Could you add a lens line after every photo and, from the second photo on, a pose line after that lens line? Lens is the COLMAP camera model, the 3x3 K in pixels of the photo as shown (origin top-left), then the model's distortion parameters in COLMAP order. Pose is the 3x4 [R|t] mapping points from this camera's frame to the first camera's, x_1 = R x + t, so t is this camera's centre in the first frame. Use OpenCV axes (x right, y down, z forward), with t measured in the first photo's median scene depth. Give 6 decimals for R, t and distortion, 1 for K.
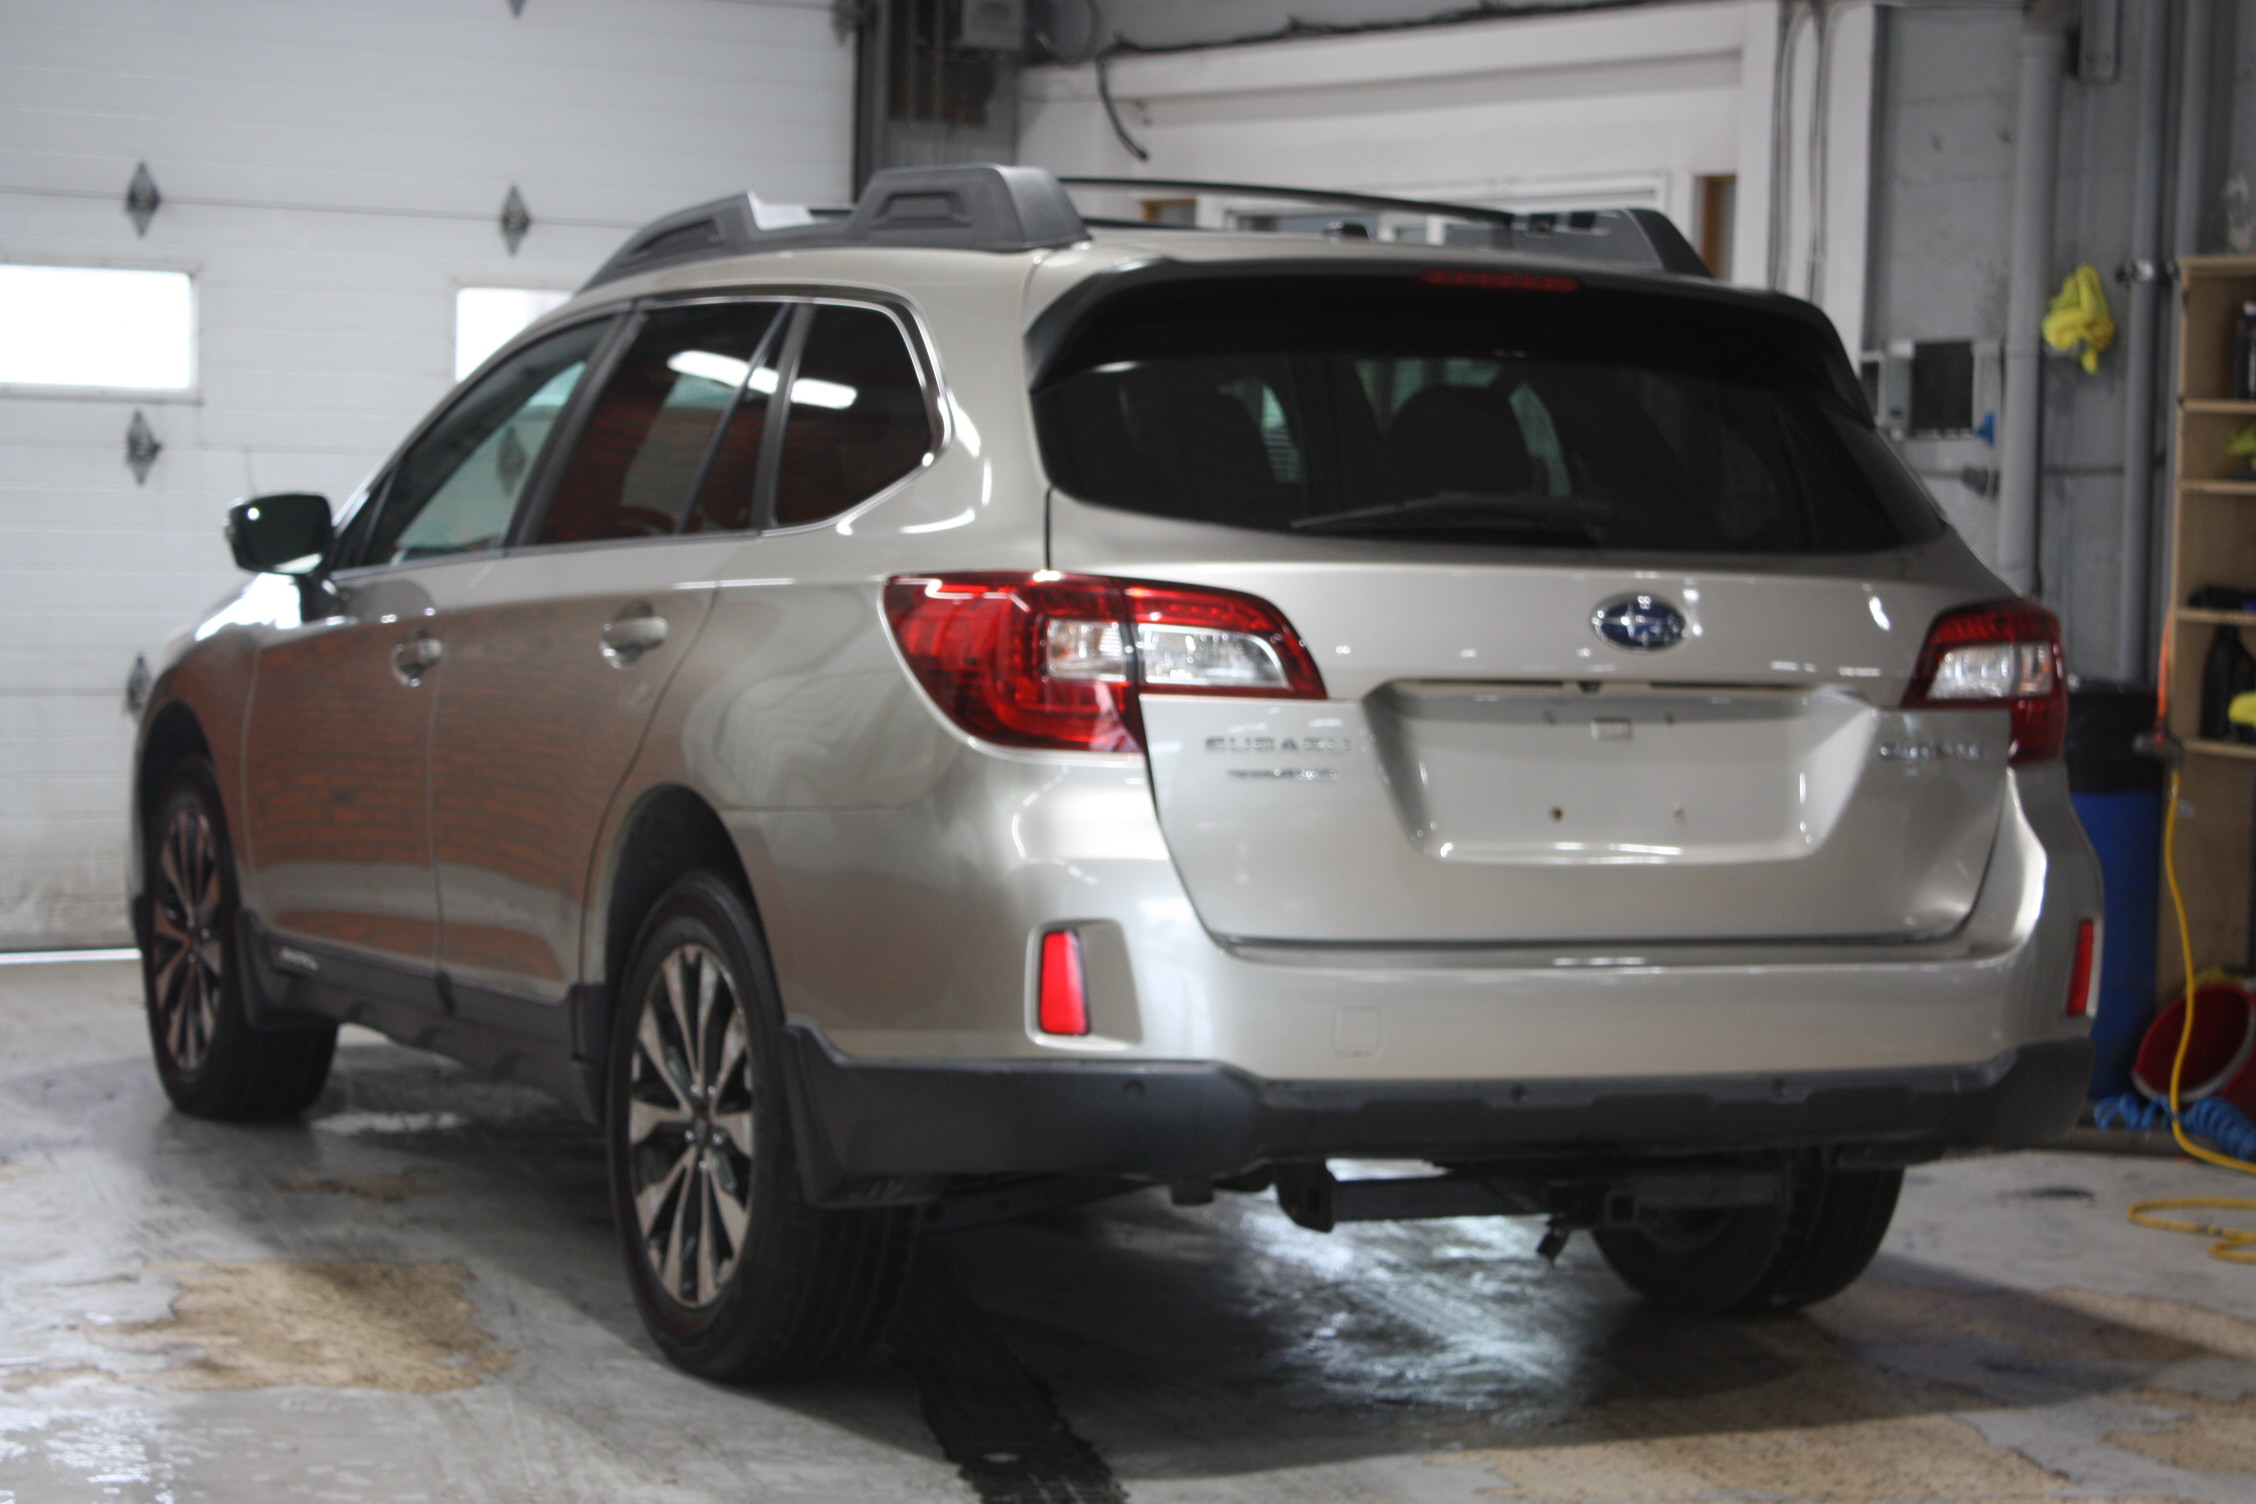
lens RADIAL K [[4724.2, 0, 1132.8], [0, 4724.2, 750.6], [0, 0, 1]] dist [0.081725, 0.000000]
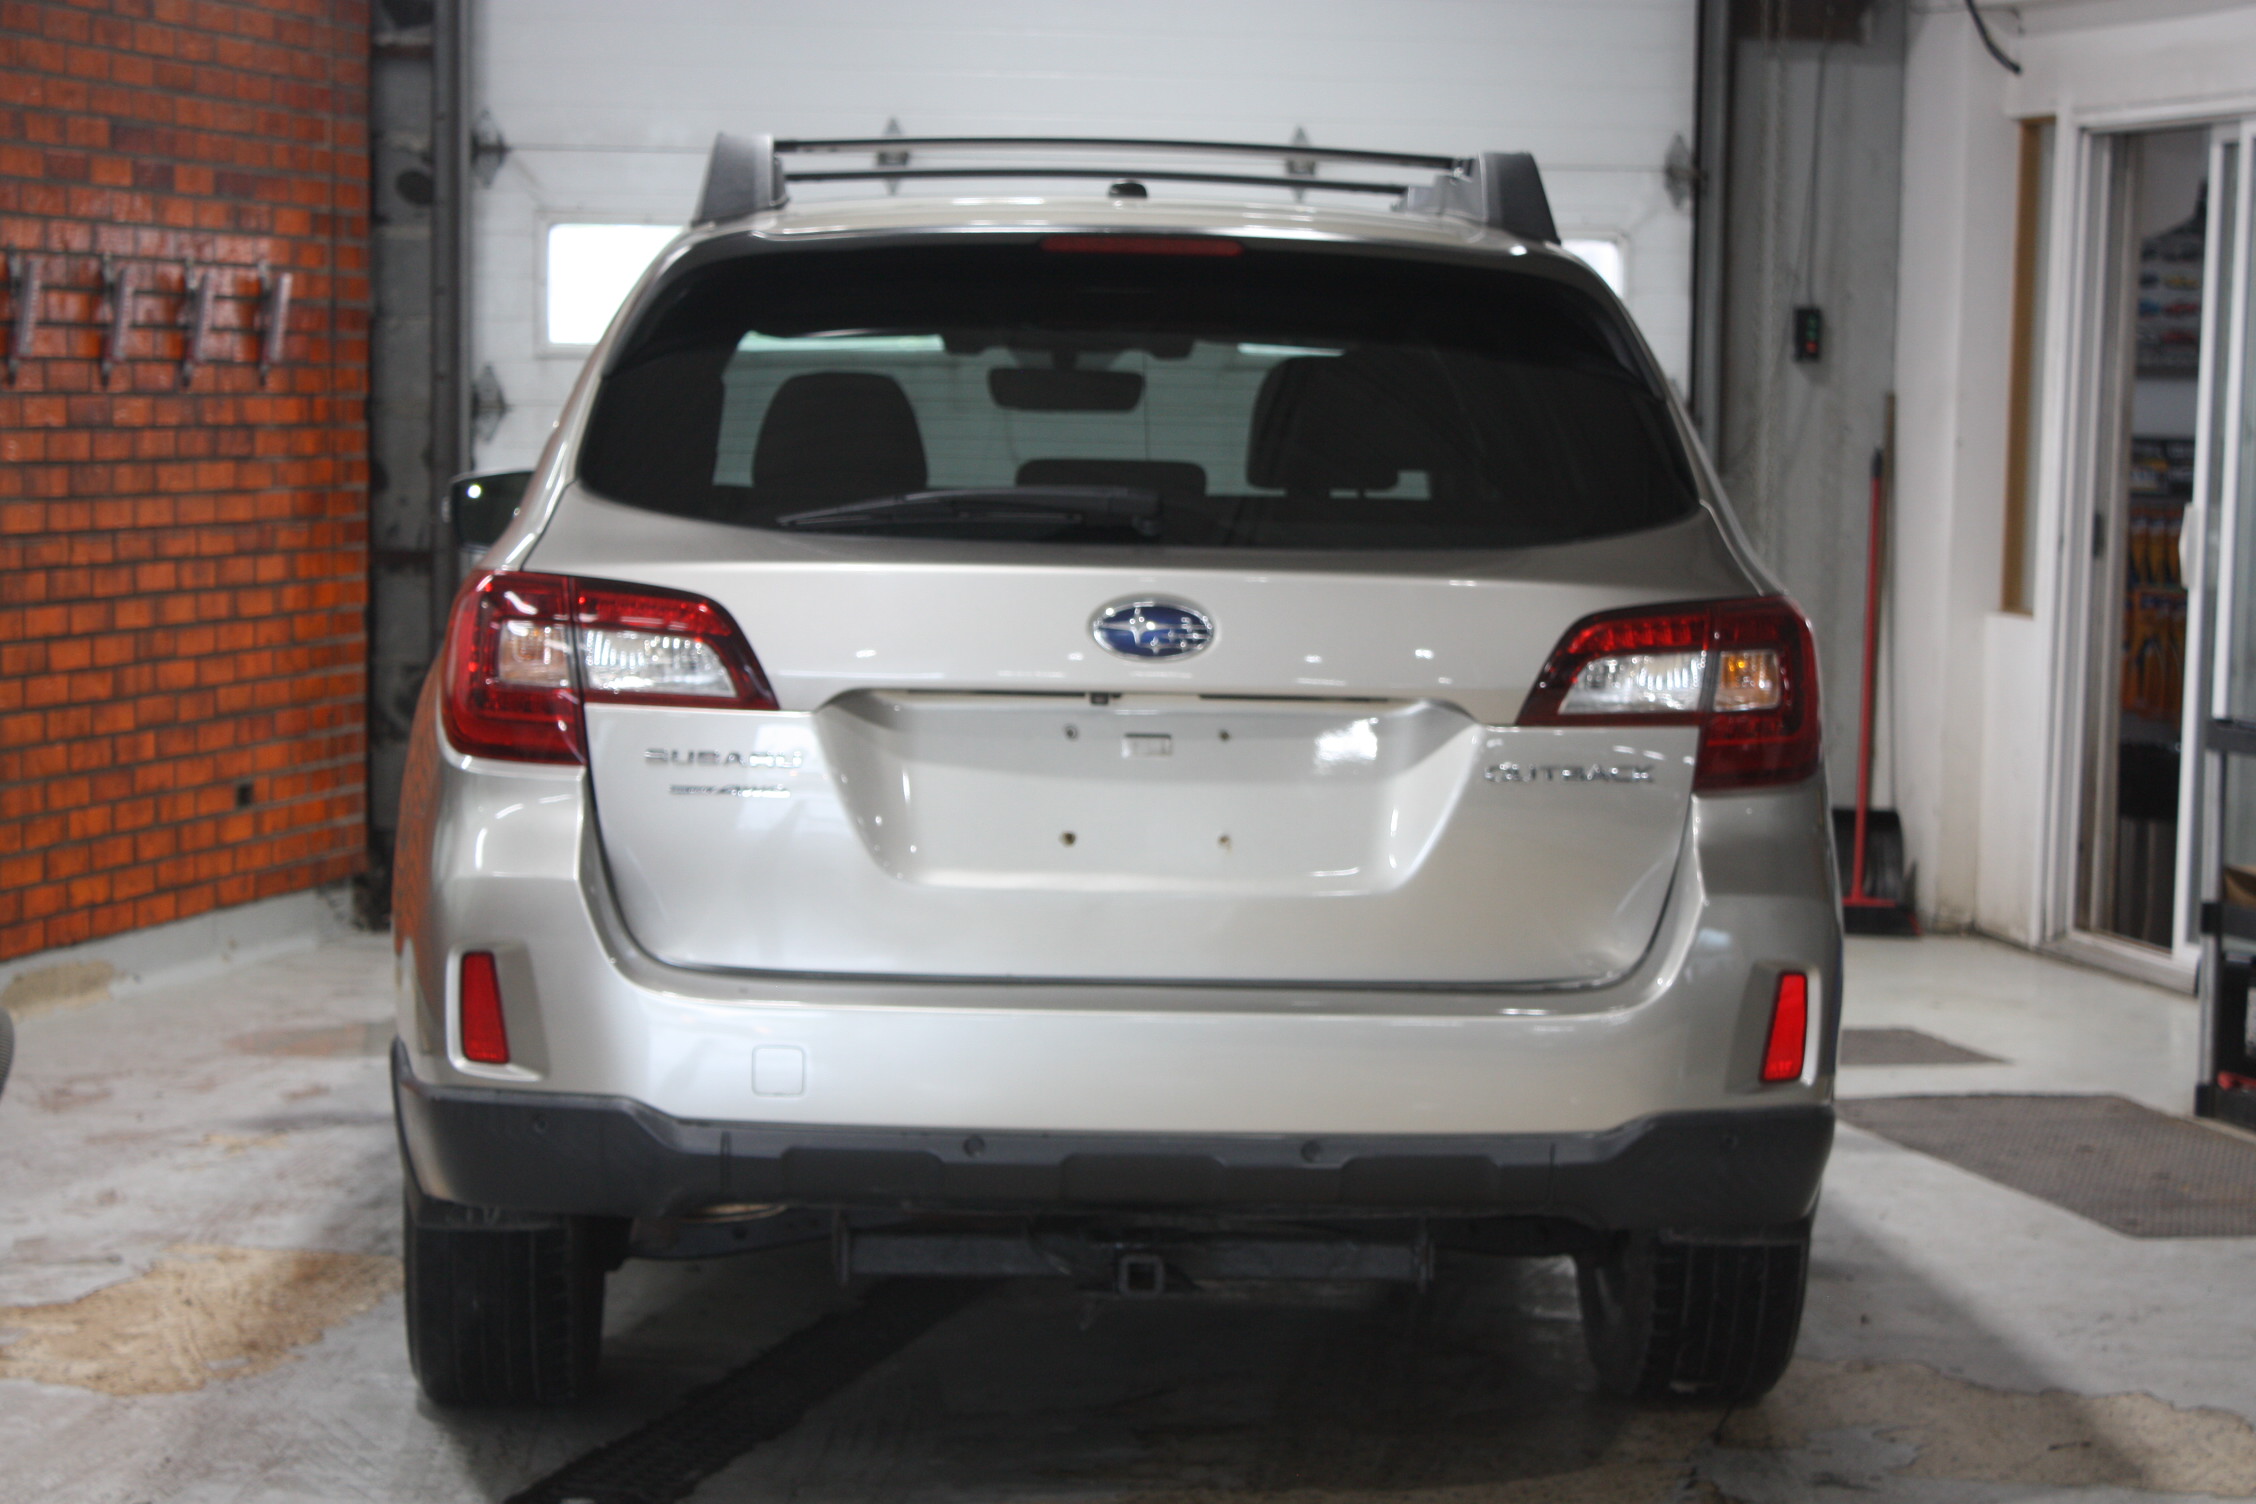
lens RADIAL K [[5025.4, 0, 1129.9], [0, 5025.4, 752.2], [0, 0, 1]] dist [-0.048974, 0.000000]
pose [[0.926611, 0.016226, -0.375671, 0.457956], [-0.011487, 0.999824, 0.014850, -0.017390], [0.375846, -0.009445, 0.926634, 0.112203]]
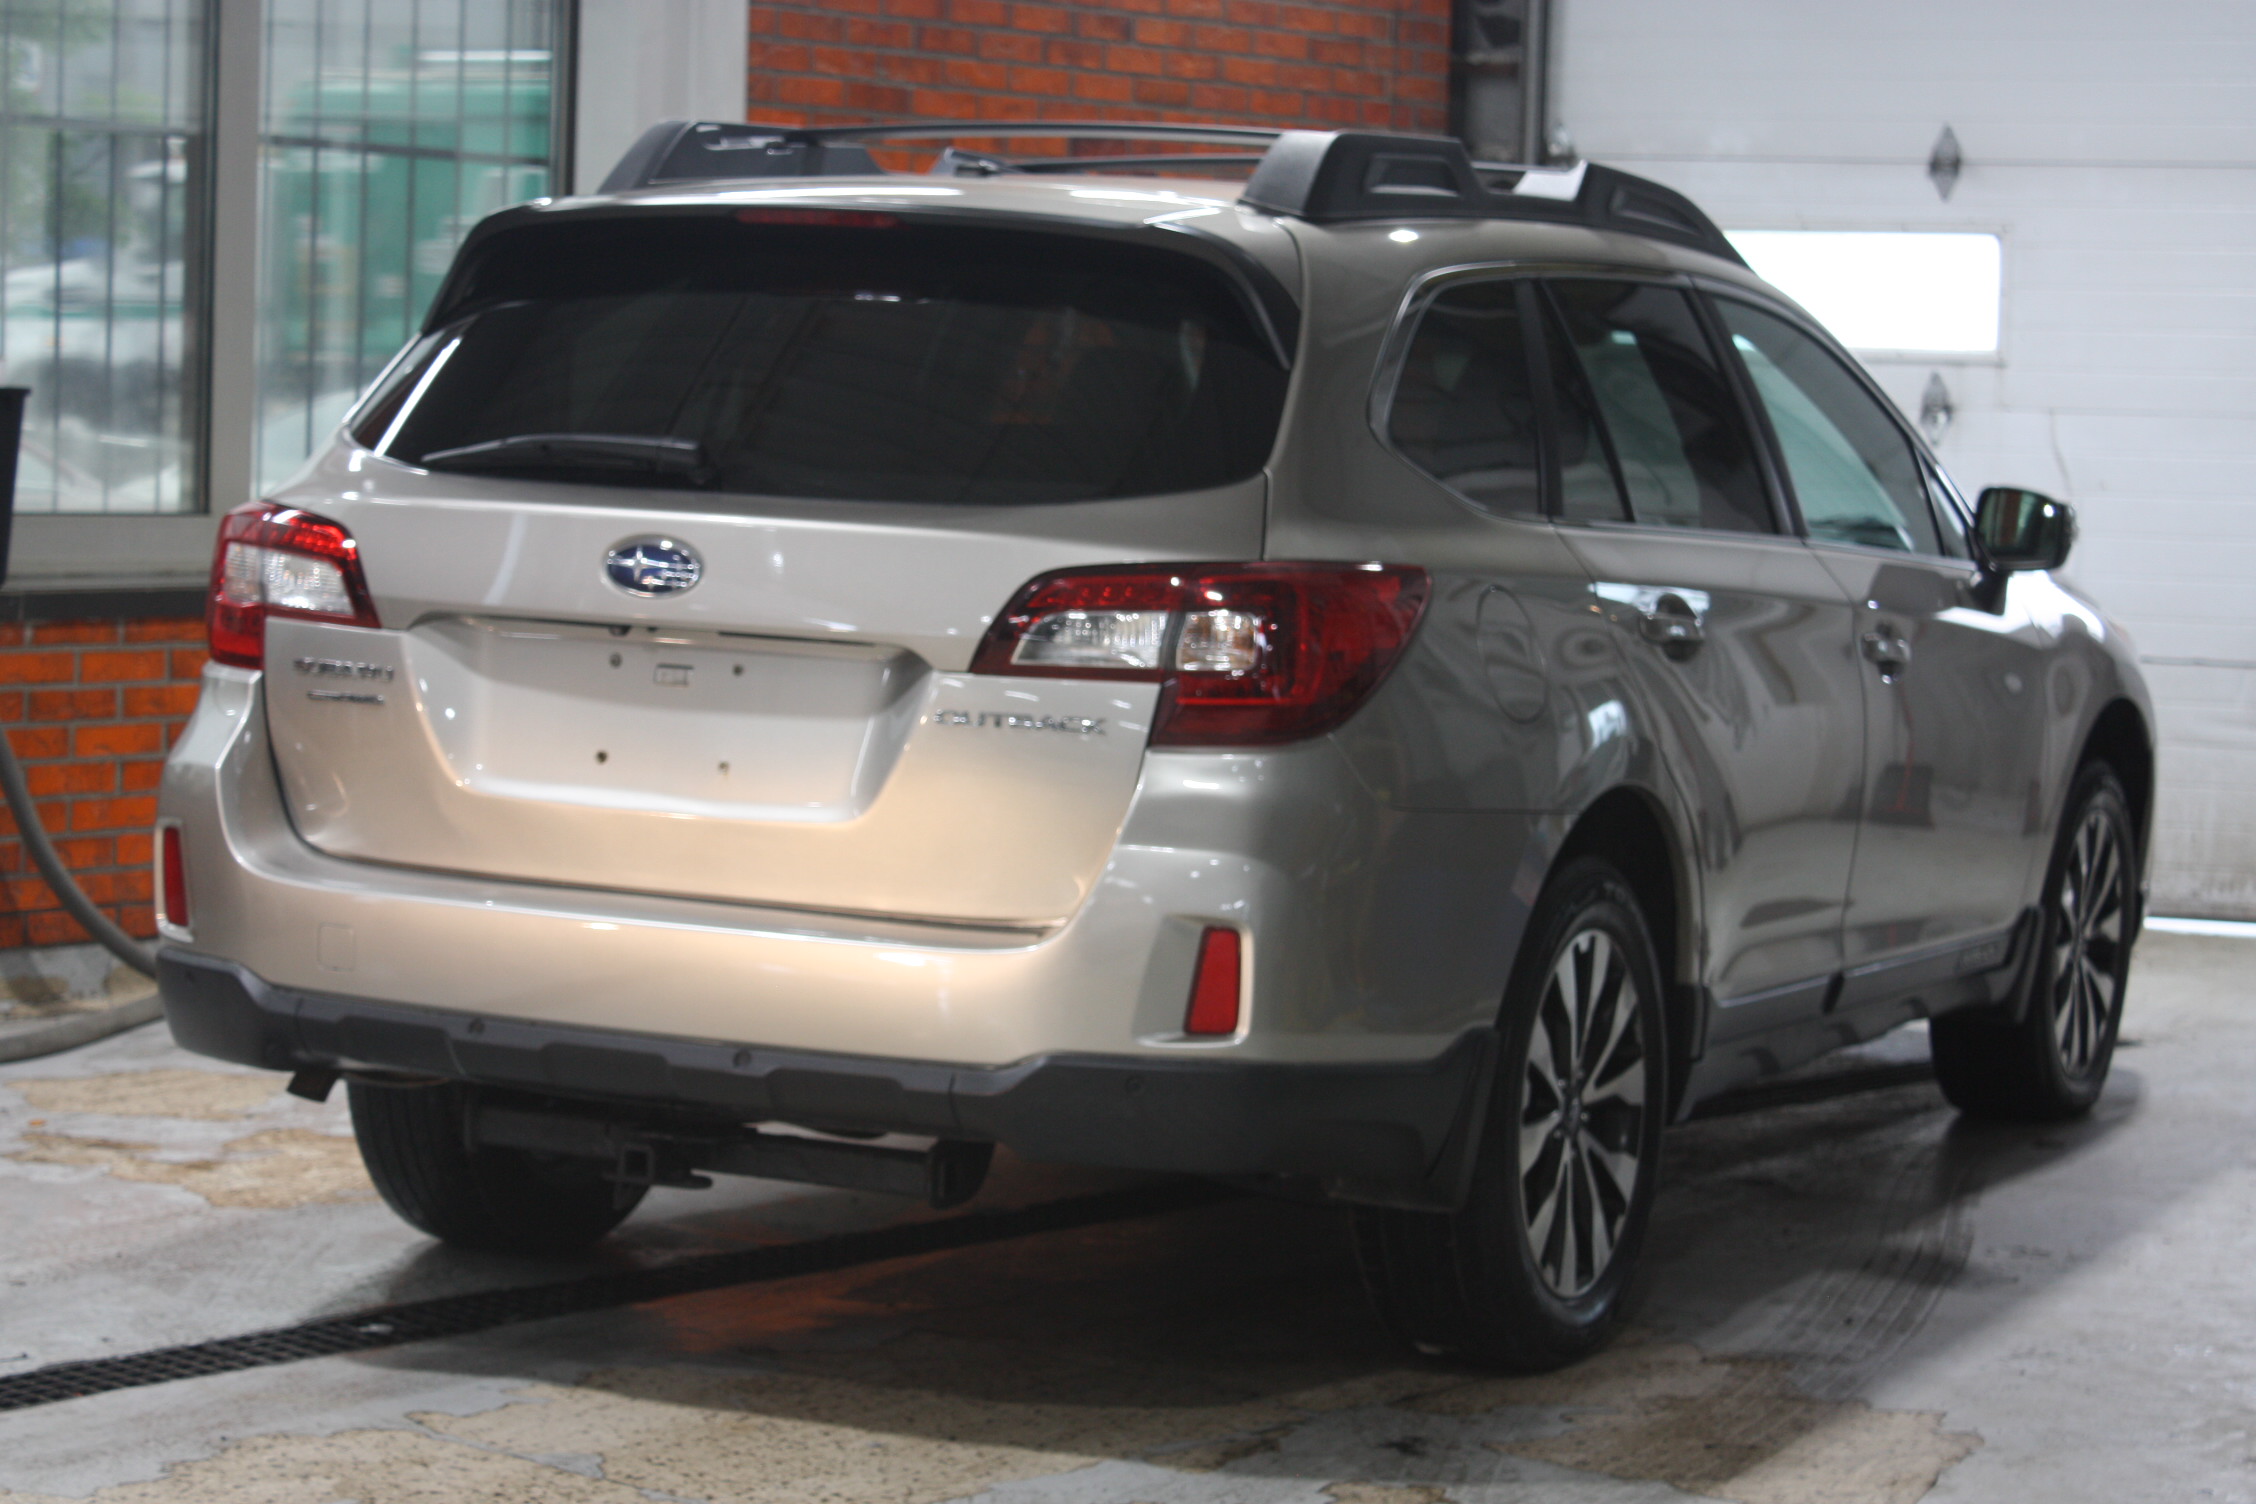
lens RADIAL K [[4724.2, 0, 1129.3], [0, 4724.2, 751.6], [0, 0, 1]] dist [0.081725, 0.000000]
pose [[0.629715, 0.059101, -0.774575, 0.920769], [-0.056333, 0.997951, 0.030347, -0.023901], [0.774781, 0.024525, 0.631754, 0.454837]]
